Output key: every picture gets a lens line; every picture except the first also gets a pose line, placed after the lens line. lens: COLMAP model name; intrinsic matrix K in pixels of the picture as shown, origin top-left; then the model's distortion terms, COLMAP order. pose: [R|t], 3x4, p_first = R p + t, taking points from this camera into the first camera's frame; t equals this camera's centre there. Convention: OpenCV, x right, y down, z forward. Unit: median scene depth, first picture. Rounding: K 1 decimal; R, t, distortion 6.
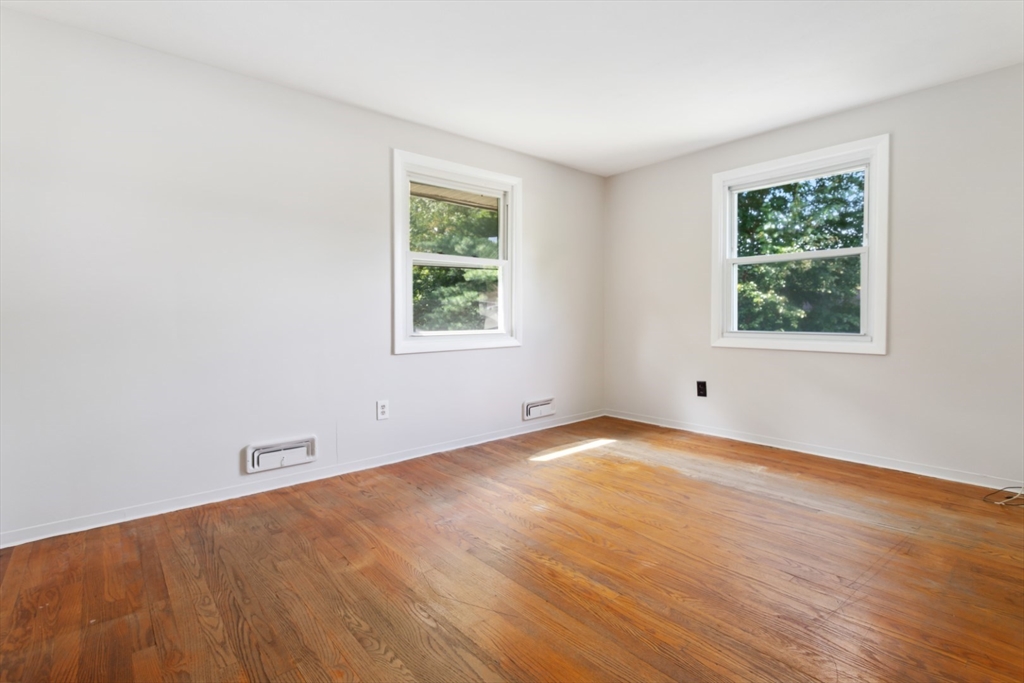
lens RADIAL K [[504.4, 0, 516.0], [0, 504.4, 319.6], [0, 0, 1]] dist [-0.001264, 0.001520]
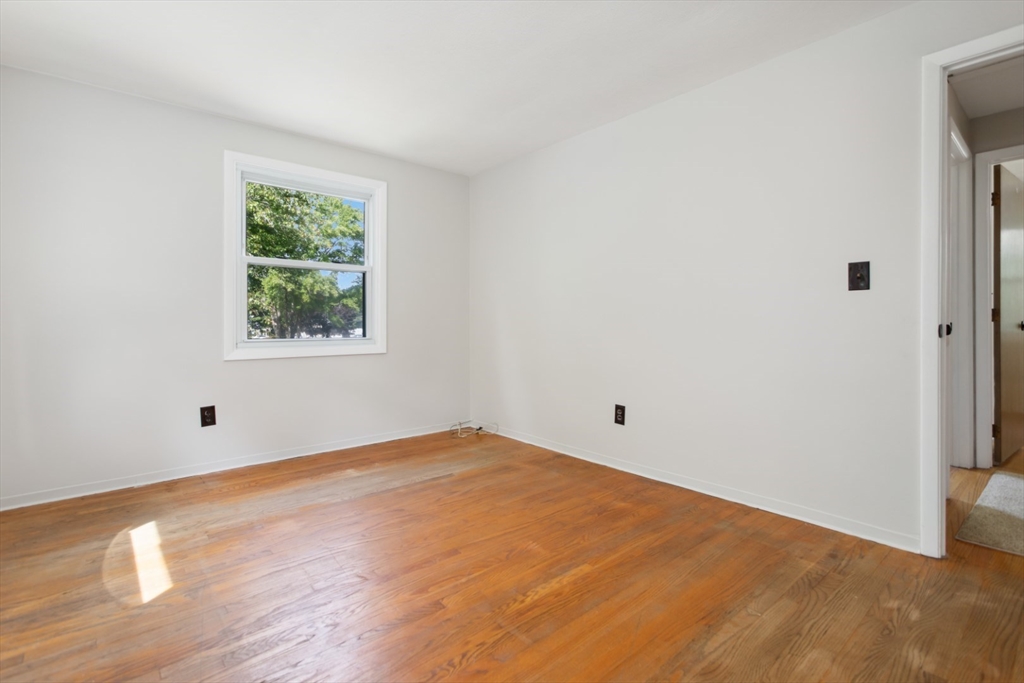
lens RADIAL K [[504.4, 0, 516.0], [0, 504.4, 319.6], [0, 0, 1]] dist [-0.001264, 0.001520]
pose [[-0.042004, 0.007912, 0.999086, -0.567688], [0.009060, 0.999931, -0.007538, -0.002962], [-0.999076, 0.008735, -0.042073, 0.723407]]
